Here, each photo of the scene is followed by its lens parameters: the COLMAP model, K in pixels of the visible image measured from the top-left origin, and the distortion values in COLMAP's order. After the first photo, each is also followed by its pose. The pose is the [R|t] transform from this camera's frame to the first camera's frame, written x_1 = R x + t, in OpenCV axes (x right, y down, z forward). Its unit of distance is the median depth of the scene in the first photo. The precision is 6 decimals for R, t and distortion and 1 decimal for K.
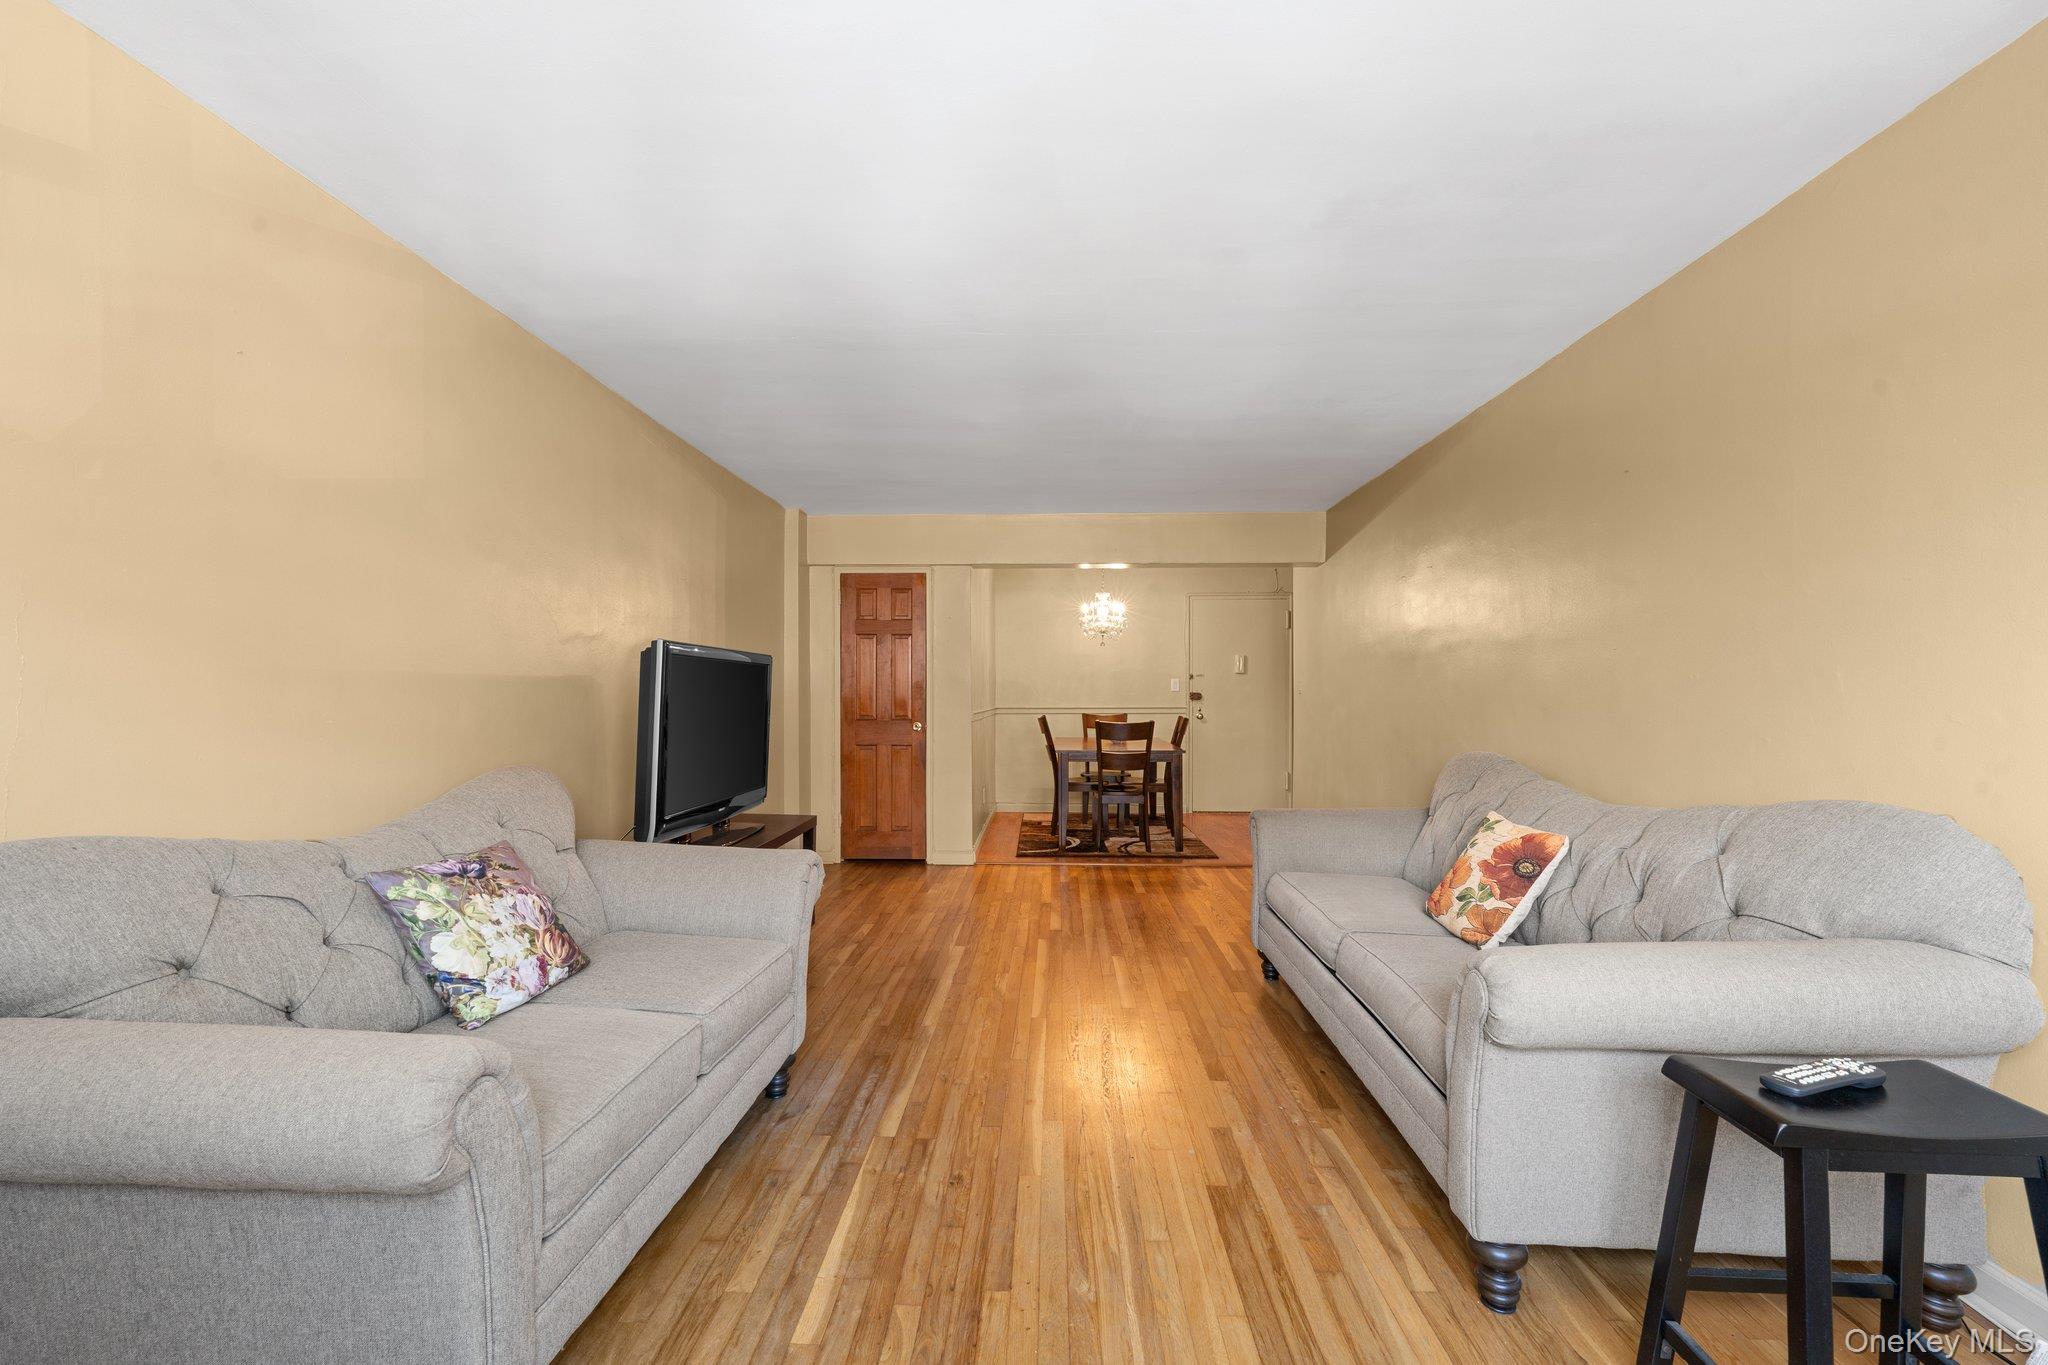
lens RADIAL K [[830.4, 0, 1019.3], [0, 830.4, 698.4], [0, 0, 1]] dist [-0.000871, -0.000723]
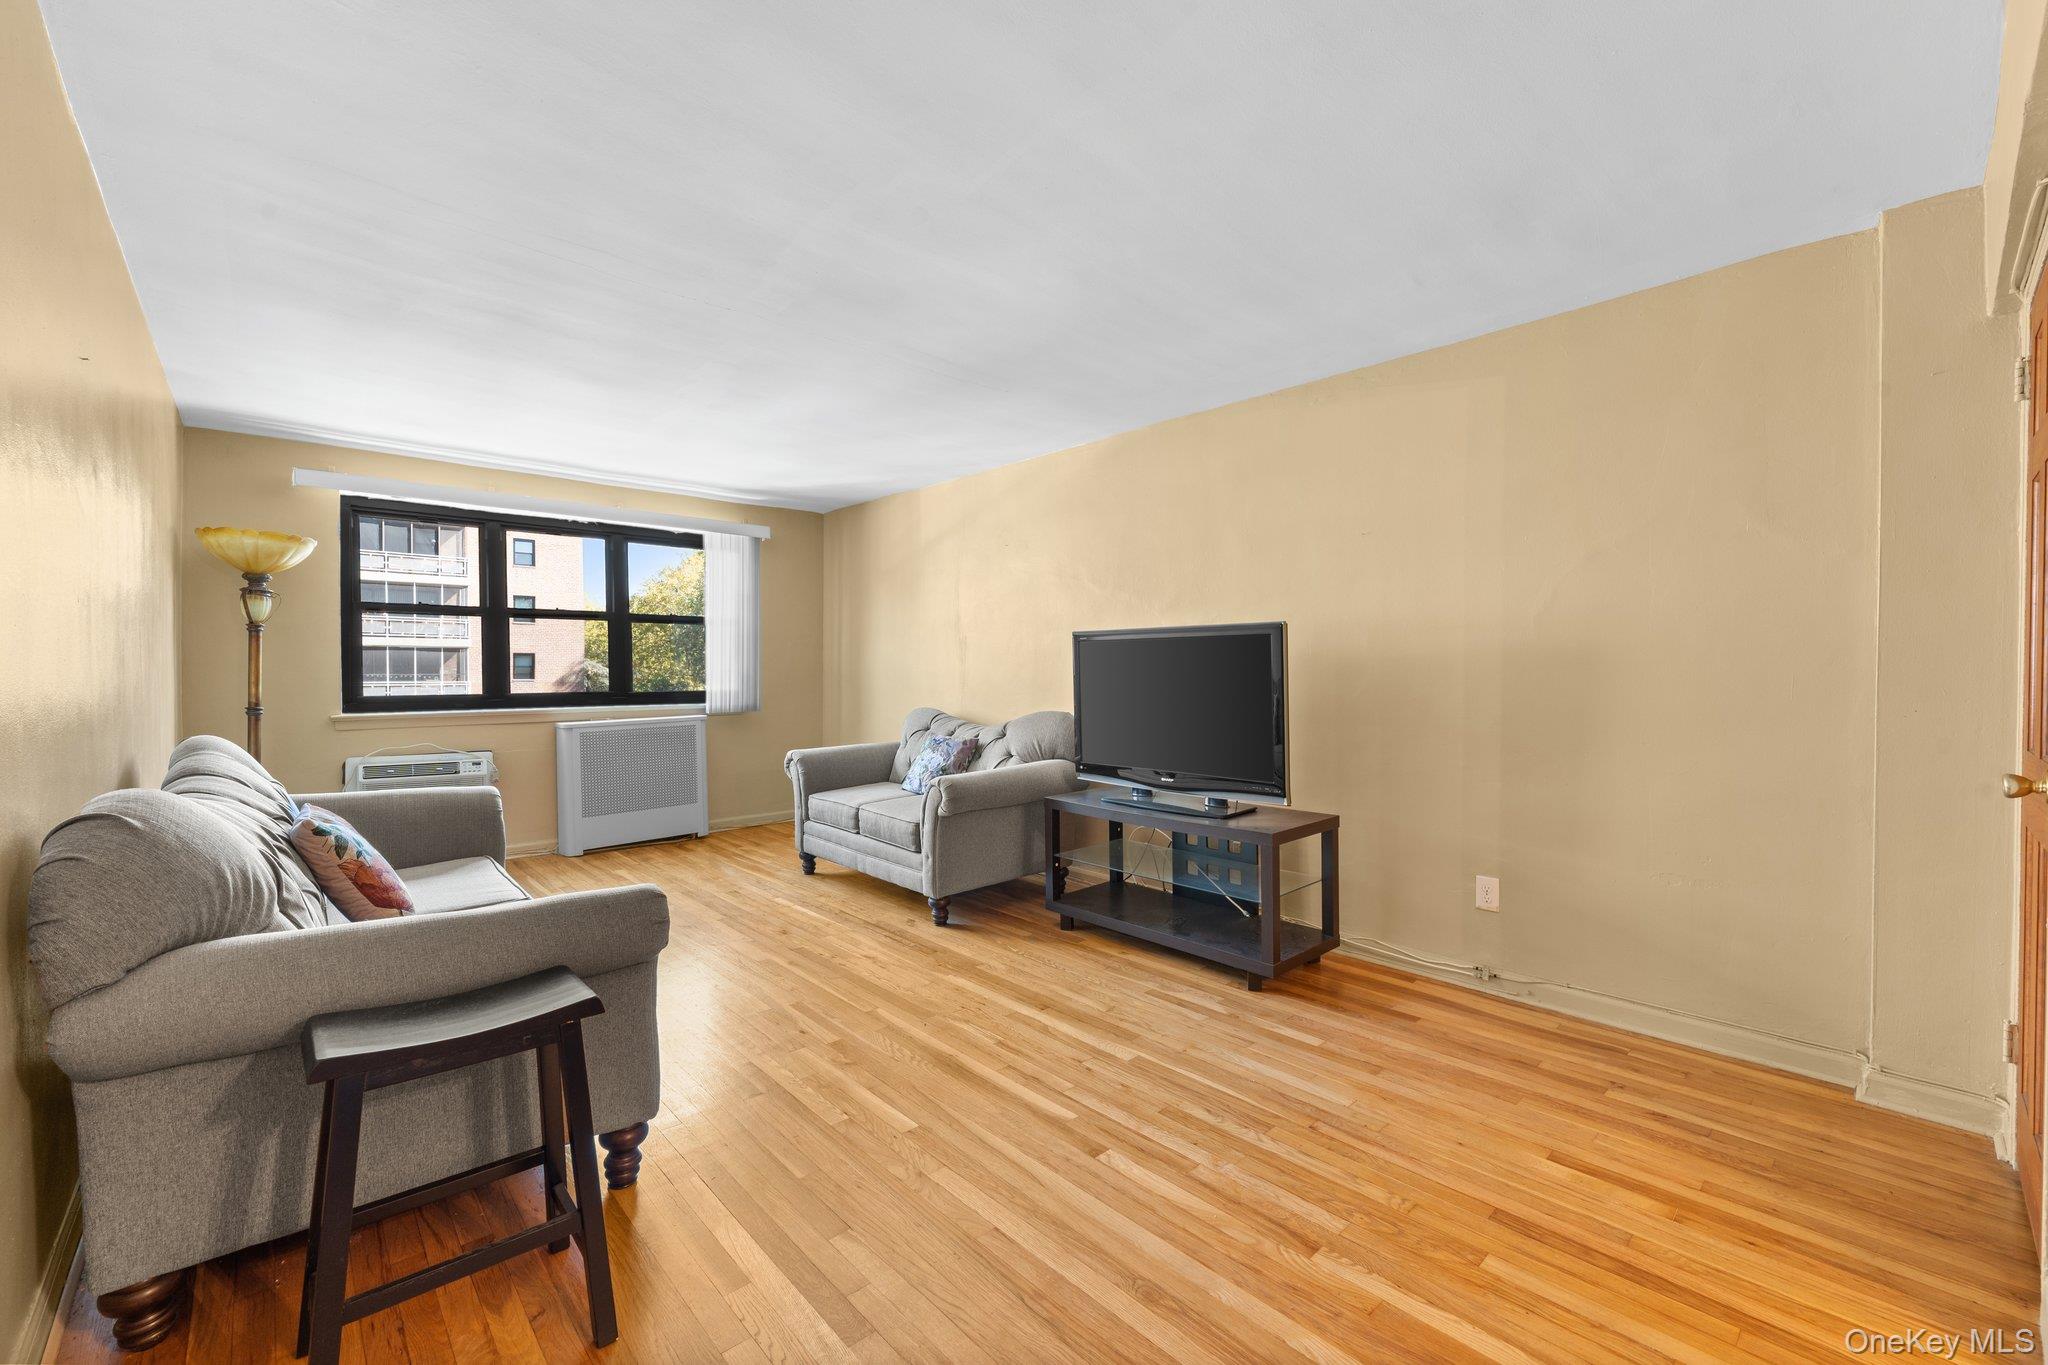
lens RADIAL K [[830.4, 0, 1024.8], [0, 830.4, 682.0], [0, 0, 1]] dist [-0.000871, -0.000723]
pose [[-0.705865, 0.004564, -0.708331, 0.754533], [-0.005409, 0.999915, 0.011834, -0.002703], [0.708325, 0.012184, -0.705781, 2.361926]]
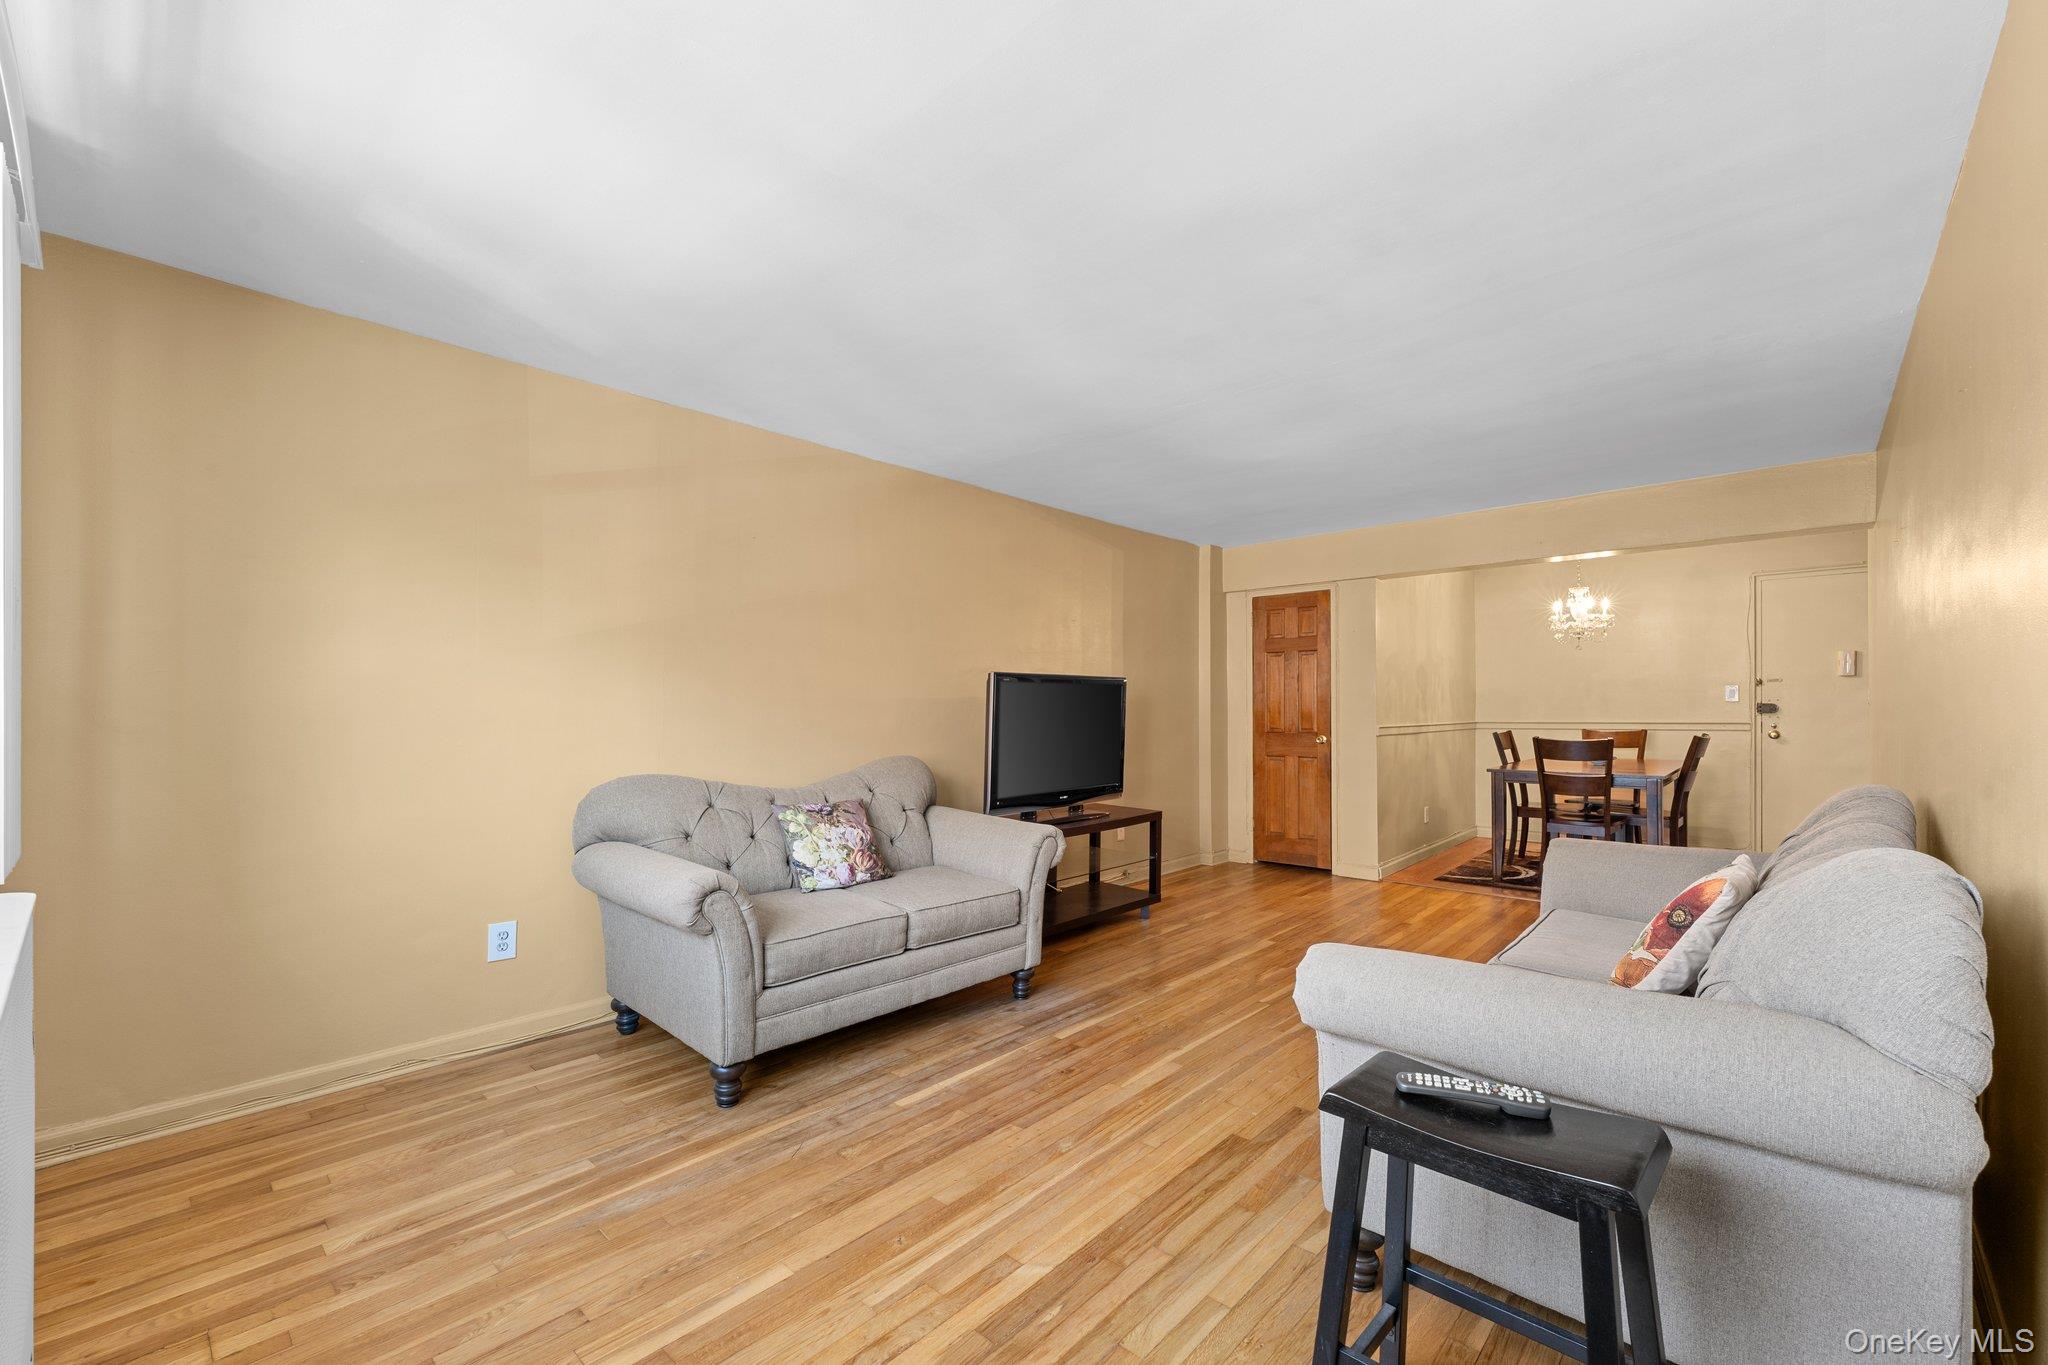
lens RADIAL K [[830.4, 0, 1018.5], [0, 830.4, 709.0], [0, 0, 1]] dist [-0.000871, -0.000723]
pose [[0.757439, -0.004652, -0.652889, 0.656418], [0.002661, 0.999988, -0.004038, -0.001940], [0.652901, 0.001321, 0.757442, -0.063493]]
